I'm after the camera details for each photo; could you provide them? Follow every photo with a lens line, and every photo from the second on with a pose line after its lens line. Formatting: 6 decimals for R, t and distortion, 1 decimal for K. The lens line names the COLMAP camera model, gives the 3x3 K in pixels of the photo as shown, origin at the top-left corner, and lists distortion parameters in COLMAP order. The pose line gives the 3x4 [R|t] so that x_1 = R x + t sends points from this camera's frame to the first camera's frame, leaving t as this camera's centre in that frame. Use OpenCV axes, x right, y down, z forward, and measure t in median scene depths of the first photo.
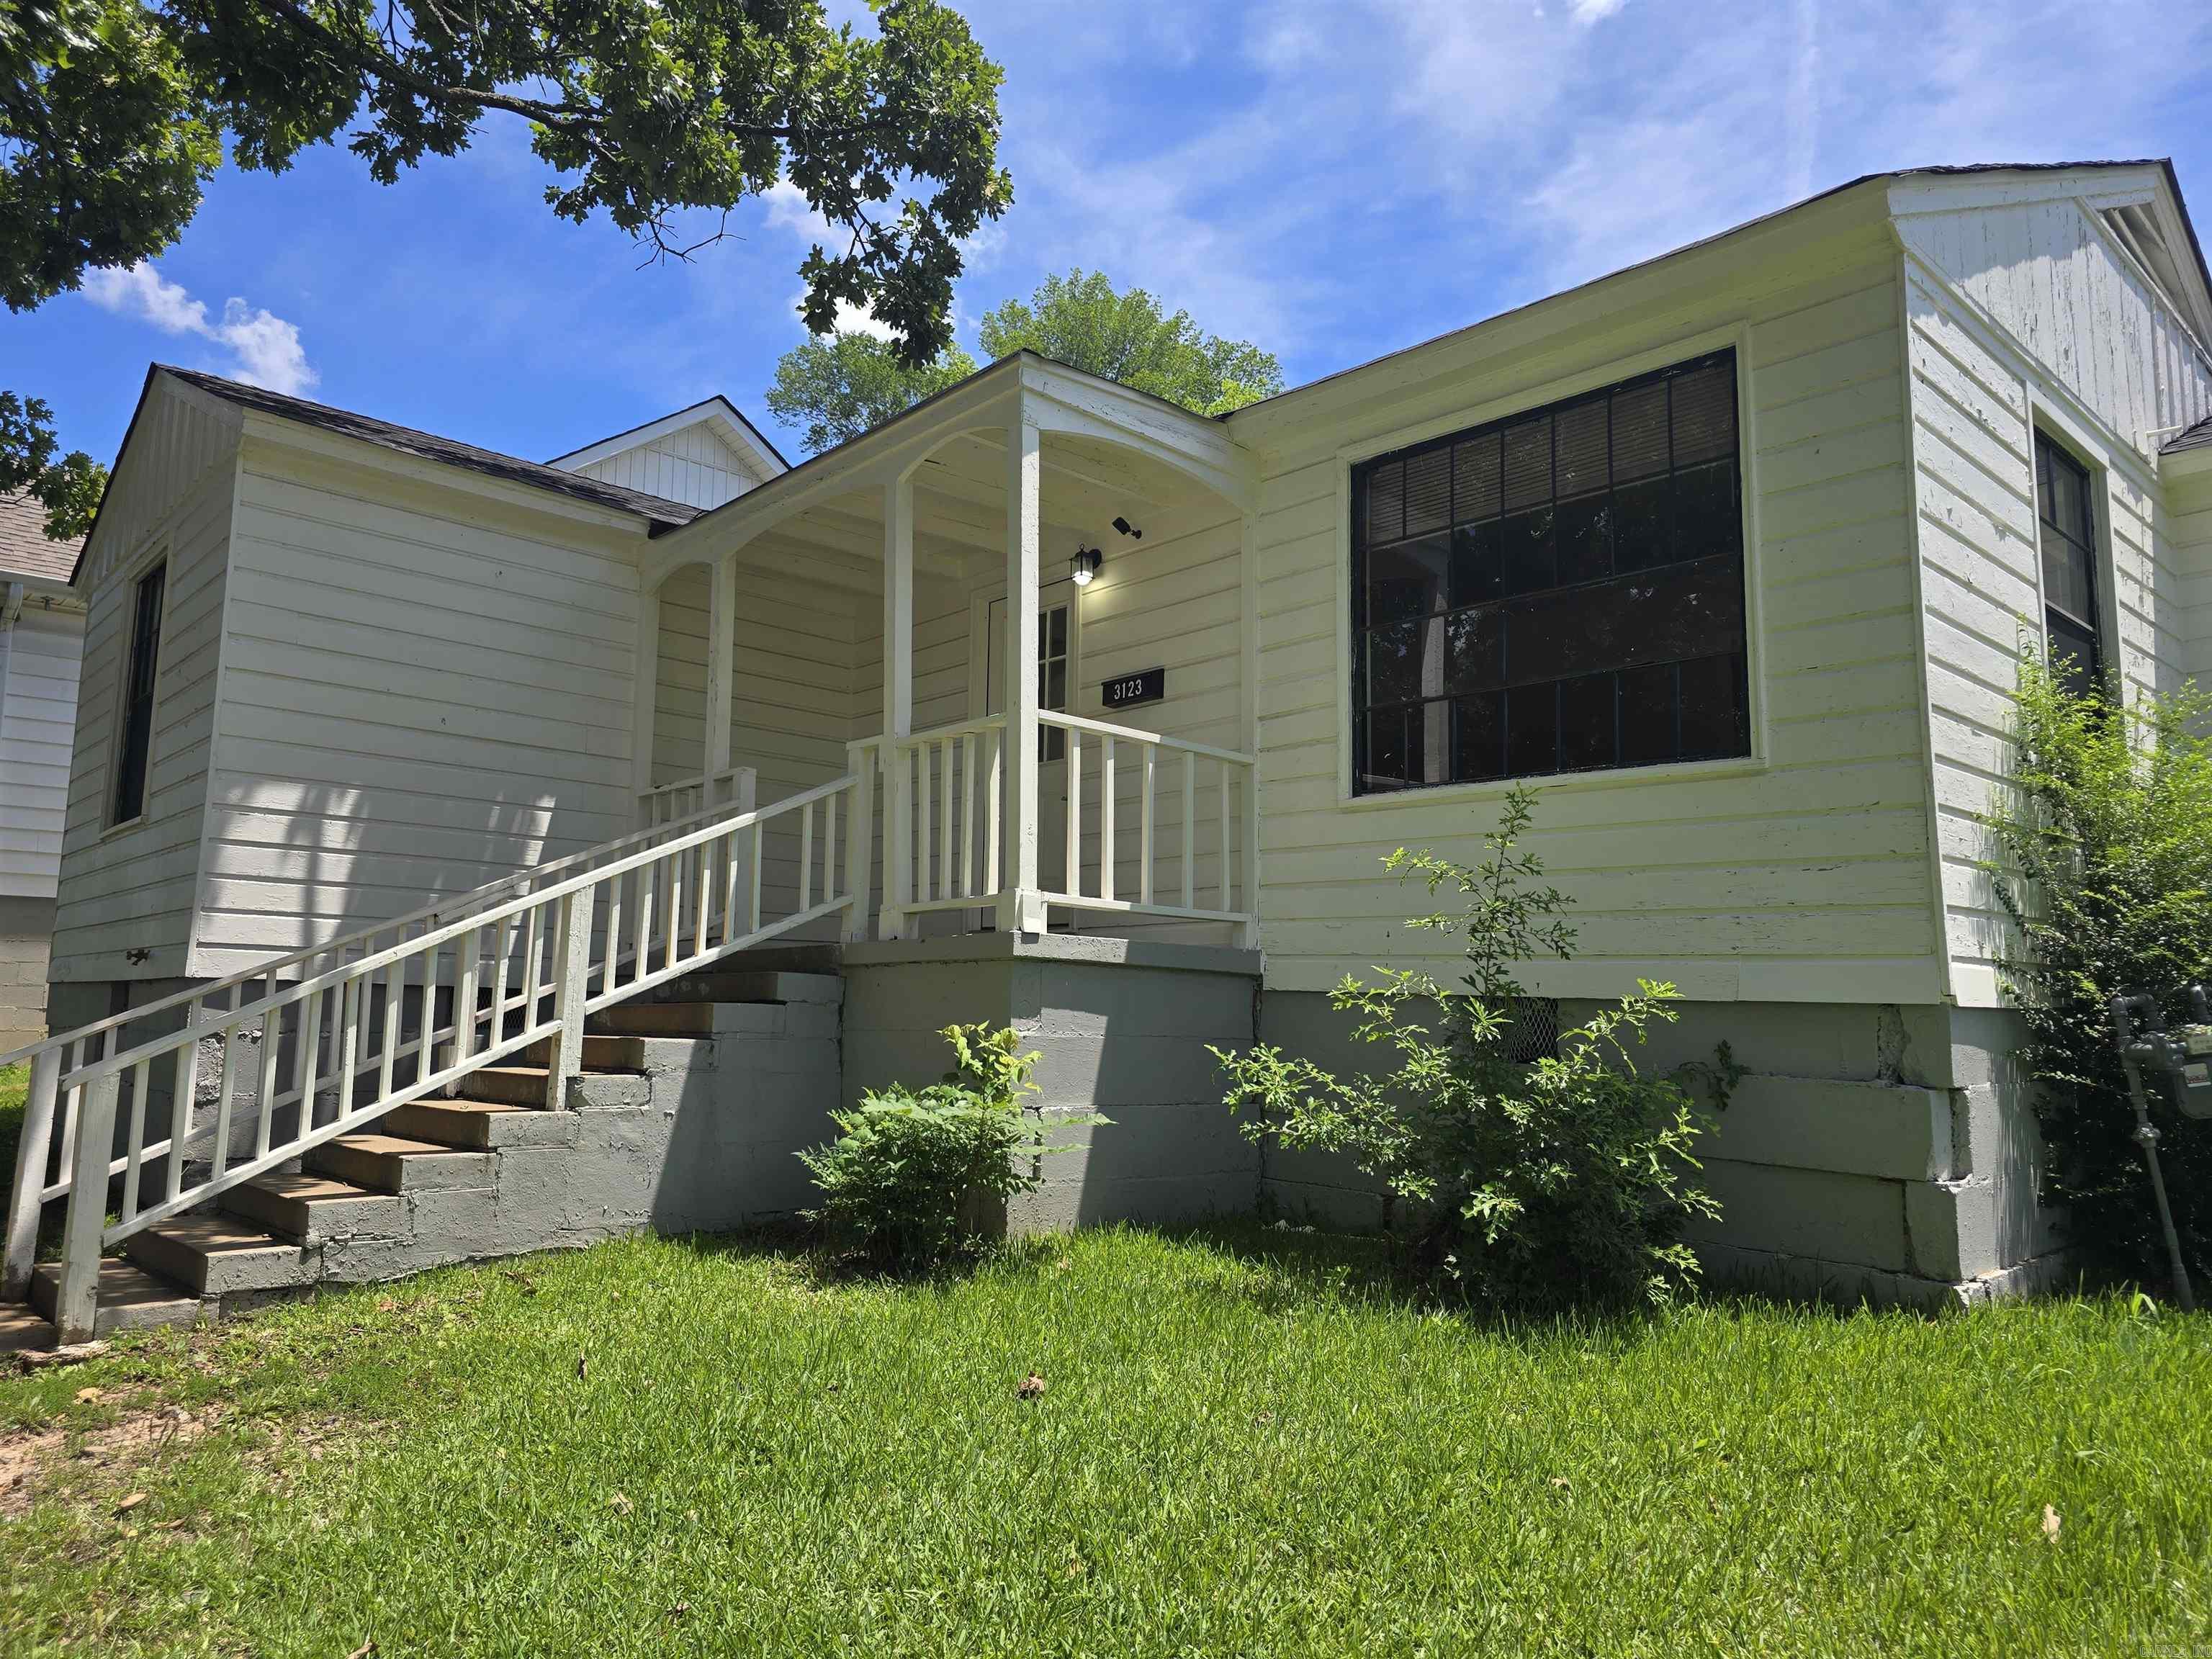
lens RADIAL K [[1479.8, 0, 1106.2], [0, 1479.8, 835.6], [0, 0, 1]] dist [0.046479, -0.038719]
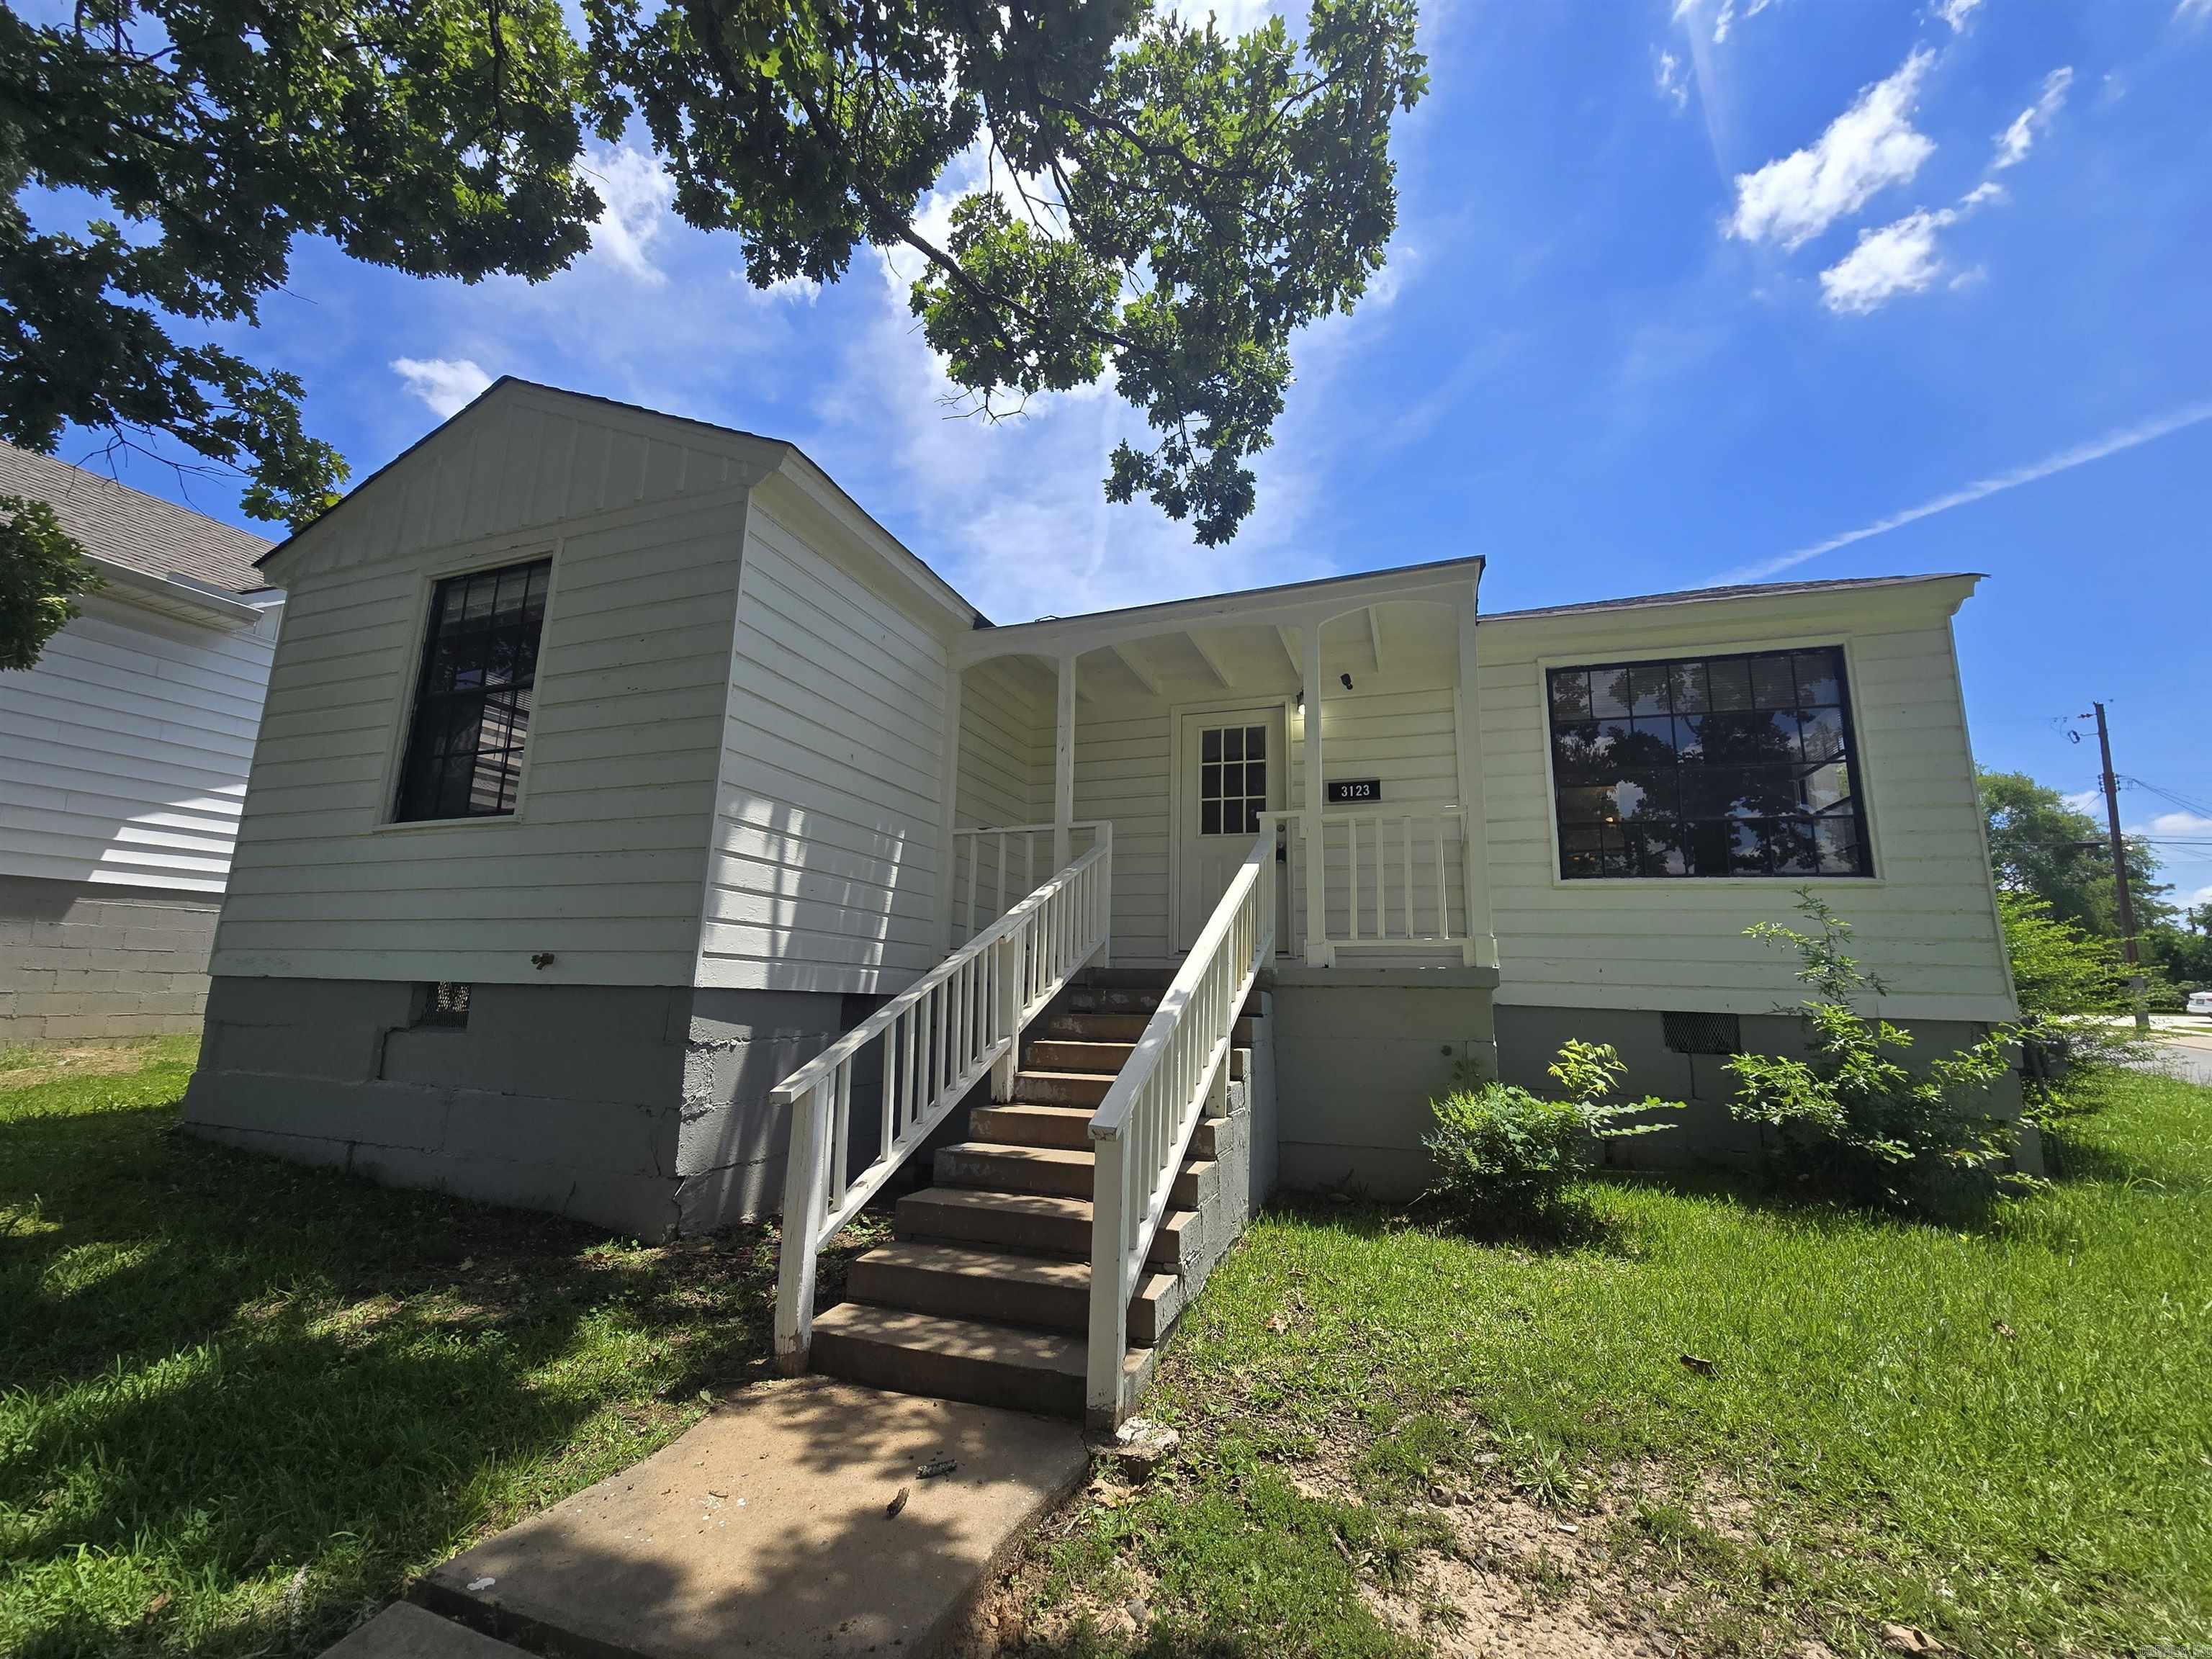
lens RADIAL K [[909.0, 0, 1098.6], [0, 909.0, 825.6], [0, 0, 1]] dist [-0.009249, 0.001411]
pose [[0.891785, 0.085070, 0.444390, -0.621551], [-0.061959, 0.995874, -0.066304, 0.010343], [-0.448197, 0.031595, 0.893376, 0.322798]]
